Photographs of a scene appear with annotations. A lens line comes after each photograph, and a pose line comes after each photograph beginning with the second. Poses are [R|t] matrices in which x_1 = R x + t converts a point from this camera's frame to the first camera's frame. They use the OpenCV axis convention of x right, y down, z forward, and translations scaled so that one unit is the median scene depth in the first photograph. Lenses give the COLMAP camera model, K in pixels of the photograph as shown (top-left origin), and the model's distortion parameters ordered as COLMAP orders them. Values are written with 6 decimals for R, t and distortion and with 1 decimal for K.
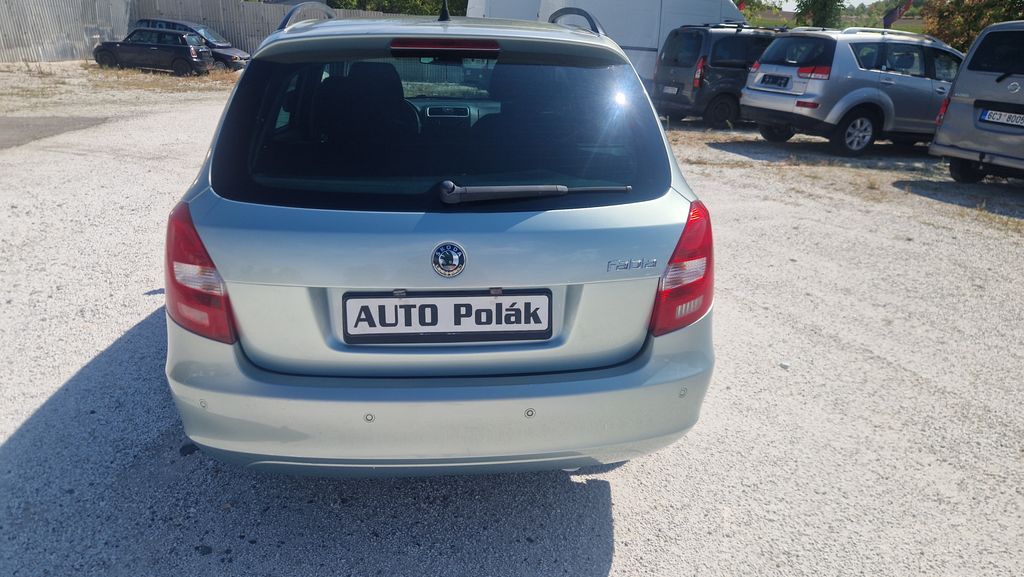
lens RADIAL K [[678.1, 0, 508.8], [0, 678.1, 286.6], [0, 0, 1]] dist [0.043715, -0.000351]
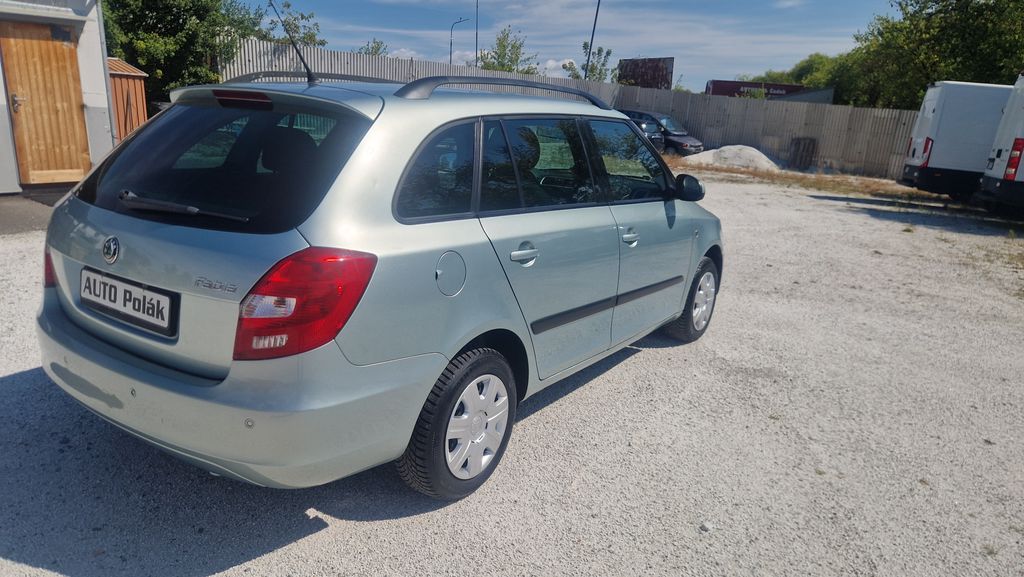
lens RADIAL K [[678.1, 0, 508.8], [0, 678.1, 286.6], [0, 0, 1]] dist [0.043715, -0.000351]
pose [[0.782430, 0.182684, -0.595340, 1.209142], [-0.254826, 0.966224, -0.038414, -0.108820], [0.568214, 0.181764, 0.802555, 0.386853]]
